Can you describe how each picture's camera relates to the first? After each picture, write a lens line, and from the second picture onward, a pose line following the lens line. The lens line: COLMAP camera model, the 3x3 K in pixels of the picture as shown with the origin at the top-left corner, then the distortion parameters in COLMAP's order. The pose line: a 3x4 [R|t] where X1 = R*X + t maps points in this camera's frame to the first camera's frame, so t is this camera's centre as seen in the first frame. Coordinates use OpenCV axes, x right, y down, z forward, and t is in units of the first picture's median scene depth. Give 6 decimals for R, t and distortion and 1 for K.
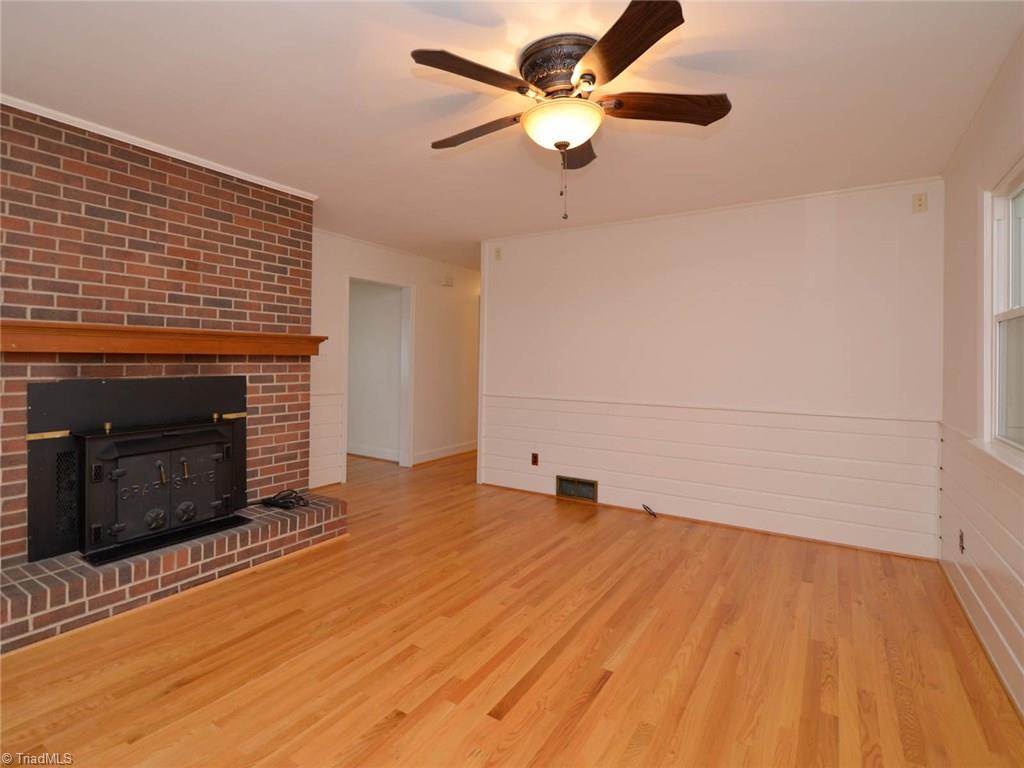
lens RADIAL K [[551.3, 0, 463.1], [0, 551.3, 341.5], [0, 0, 1]] dist [-0.000423, -0.000874]
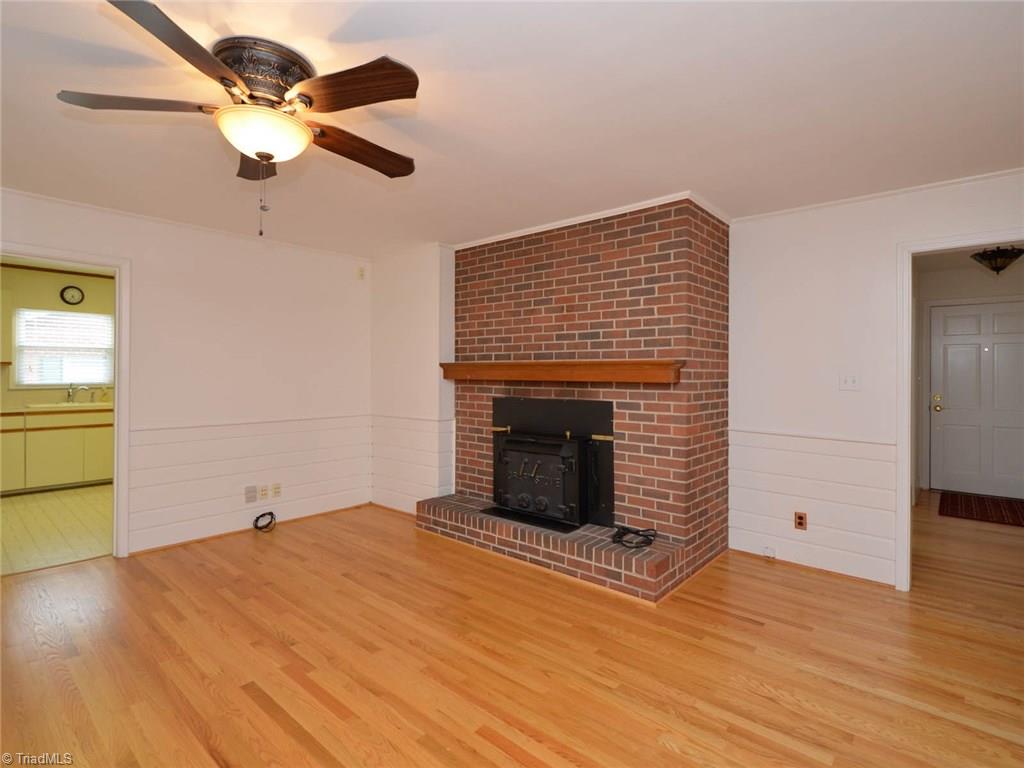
lens RADIAL K [[513.1, 0, 506.7], [0, 513.1, 361.3], [0, 0, 1]] dist [0.011134, -0.000447]
pose [[-0.129849, -0.035988, -0.990881, 0.655997], [0.023502, 0.998949, -0.039361, 0.021240], [0.991255, -0.028399, -0.128866, 1.012315]]
